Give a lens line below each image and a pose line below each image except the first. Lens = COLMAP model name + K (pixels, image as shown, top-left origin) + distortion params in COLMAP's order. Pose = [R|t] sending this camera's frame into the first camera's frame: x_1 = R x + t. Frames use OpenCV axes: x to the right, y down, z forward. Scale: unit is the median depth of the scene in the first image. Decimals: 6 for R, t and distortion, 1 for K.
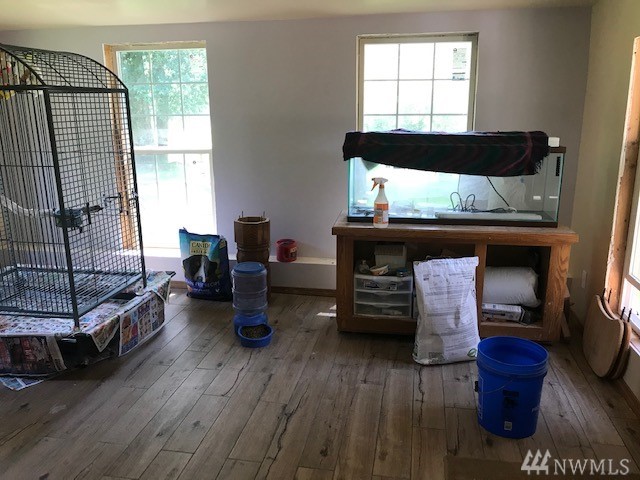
lens RADIAL K [[519.0, 0, 320.0], [0, 519.0, 240.0], [0, 0, 1]] dist [0.006027, 0.001098]
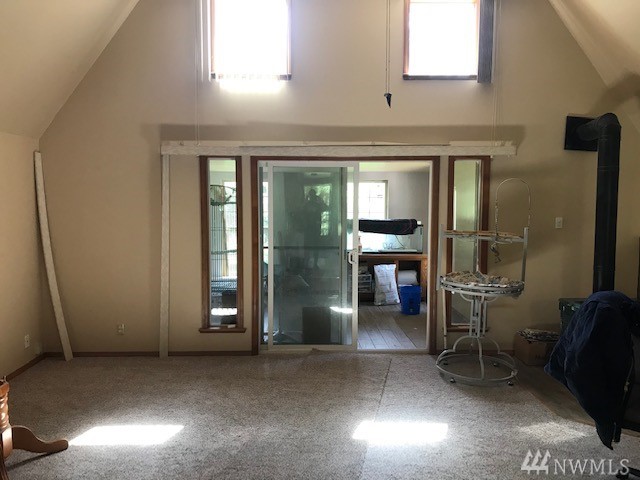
lens RADIAL K [[519.0, 0, 320.0], [0, 519.0, 240.0], [0, 0, 1]] dist [0.006027, 0.001098]
pose [[0.979763, -0.009617, 0.199931, -0.471114], [0.044637, 0.984190, -0.171401, 0.268979], [-0.195122, 0.176857, 0.964702, -1.176564]]
